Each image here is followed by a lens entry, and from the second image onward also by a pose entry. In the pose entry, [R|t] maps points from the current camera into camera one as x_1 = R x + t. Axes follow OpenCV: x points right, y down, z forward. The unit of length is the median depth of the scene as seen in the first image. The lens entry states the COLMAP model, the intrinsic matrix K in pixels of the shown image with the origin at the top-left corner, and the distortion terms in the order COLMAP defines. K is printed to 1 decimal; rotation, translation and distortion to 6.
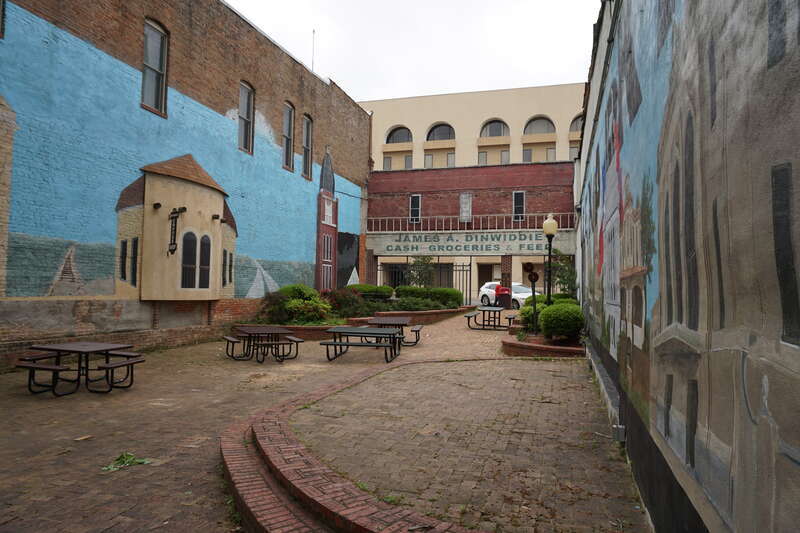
lens RADIAL K [[552.8, 0, 400.0], [0, 552.8, 266.5], [0, 0, 1]] dist [-0.008980, -0.001353]
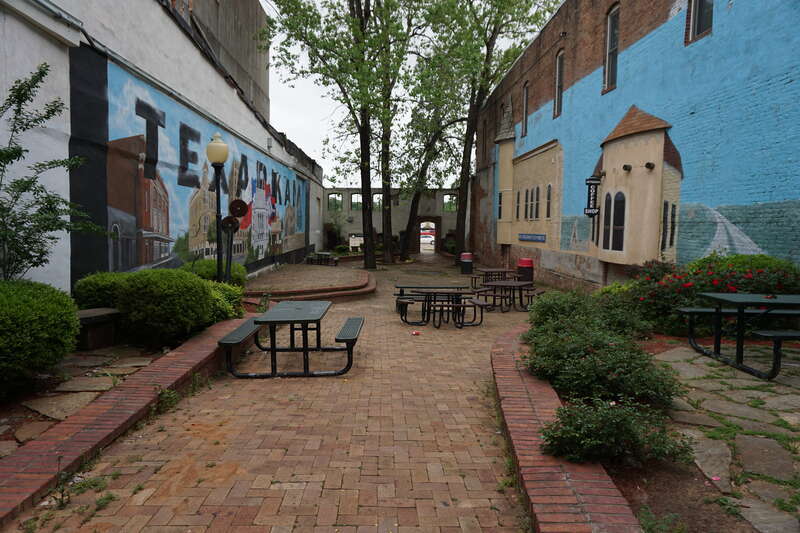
lens RADIAL K [[552.8, 0, 400.0], [0, 552.8, 266.5], [0, 0, 1]] dist [-0.008980, -0.001353]
pose [[-0.945193, -0.014480, -0.326191, 0.255170], [-0.025110, 0.999281, 0.028401, 0.043957], [0.325545, 0.035035, -0.944877, 1.563669]]
